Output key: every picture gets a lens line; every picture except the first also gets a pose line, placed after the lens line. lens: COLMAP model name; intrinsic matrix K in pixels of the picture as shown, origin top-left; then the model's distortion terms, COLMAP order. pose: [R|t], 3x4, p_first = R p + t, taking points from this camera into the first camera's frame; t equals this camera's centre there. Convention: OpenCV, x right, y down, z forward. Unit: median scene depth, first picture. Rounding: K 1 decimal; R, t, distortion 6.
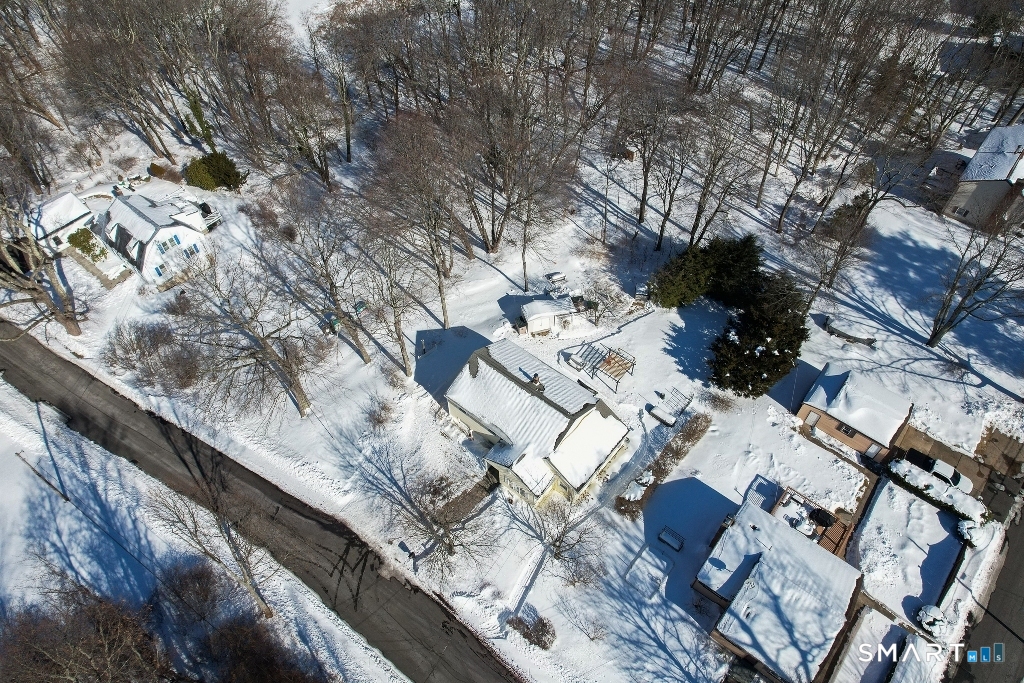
lens RADIAL K [[655.4, 0, 521.1], [0, 655.4, 342.0], [0, 0, 1]] dist [-0.086870, 0.078368]
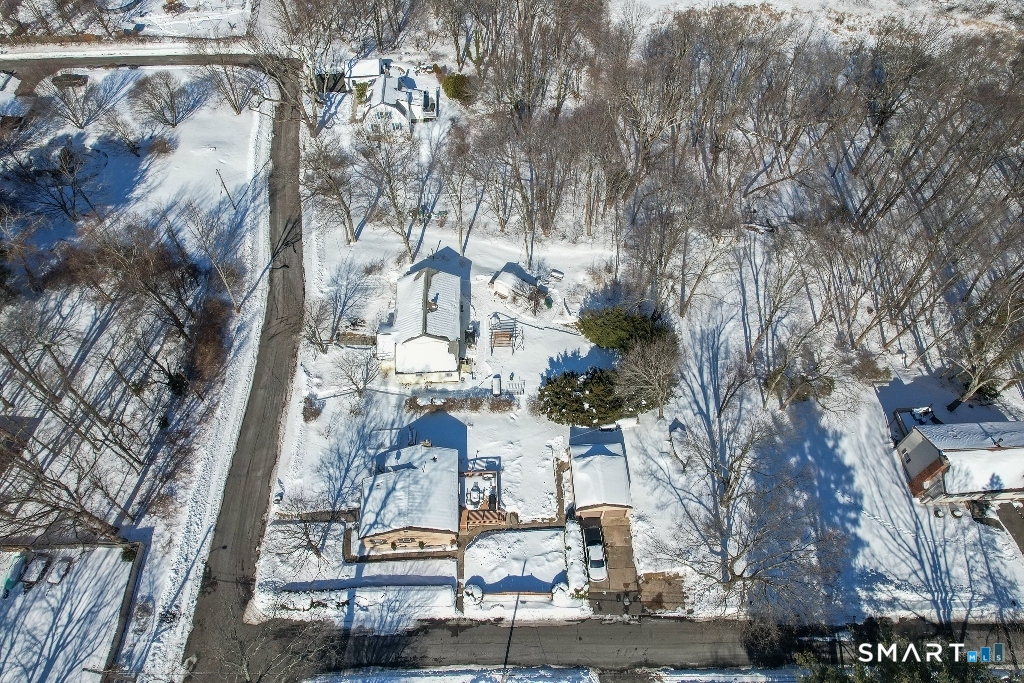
lens RADIAL K [[655.4, 0, 521.1], [0, 655.4, 342.0], [0, 0, 1]] dist [-0.086870, 0.078368]
pose [[0.677192, 0.597777, -0.429038, 0.850943], [-0.571133, 0.794660, 0.205724, -0.292207], [0.463916, 0.105723, 0.879548, -0.194400]]
